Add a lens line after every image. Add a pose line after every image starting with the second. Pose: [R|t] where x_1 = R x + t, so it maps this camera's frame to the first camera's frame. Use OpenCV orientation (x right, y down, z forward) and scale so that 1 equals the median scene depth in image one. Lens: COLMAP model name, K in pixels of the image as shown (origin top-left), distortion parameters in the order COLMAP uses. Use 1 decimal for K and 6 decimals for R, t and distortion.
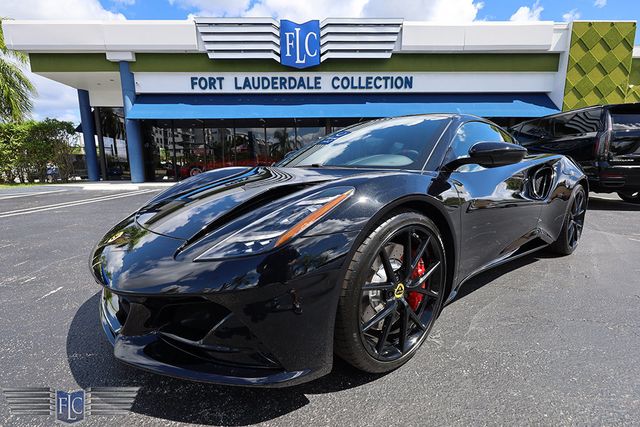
lens RADIAL K [[296.7, 0, 318.8], [0, 296.7, 216.6], [0, 0, 1]] dist [-0.001266, -0.000674]
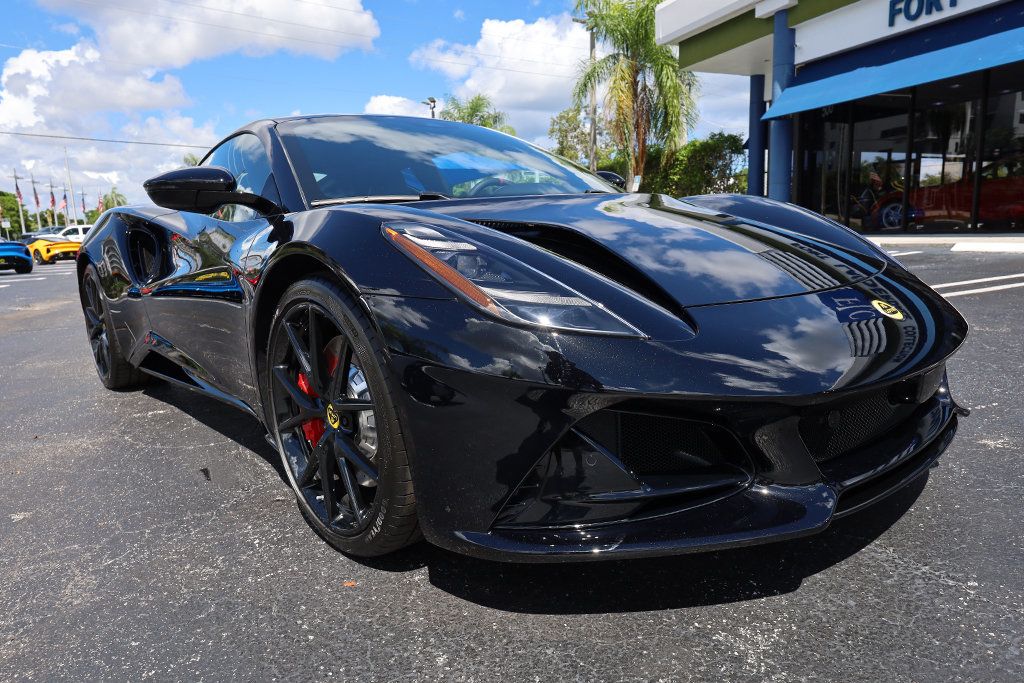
lens RADIAL K [[656.0, 0, 509.9], [0, 656.0, 337.2], [0, 0, 1]] dist [0.000410, 0.002762]
pose [[0.354990, 0.147670, -0.923134, 0.353954], [-0.111015, 0.987118, 0.115214, -0.017766], [0.928255, 0.061582, 0.366811, 0.131669]]
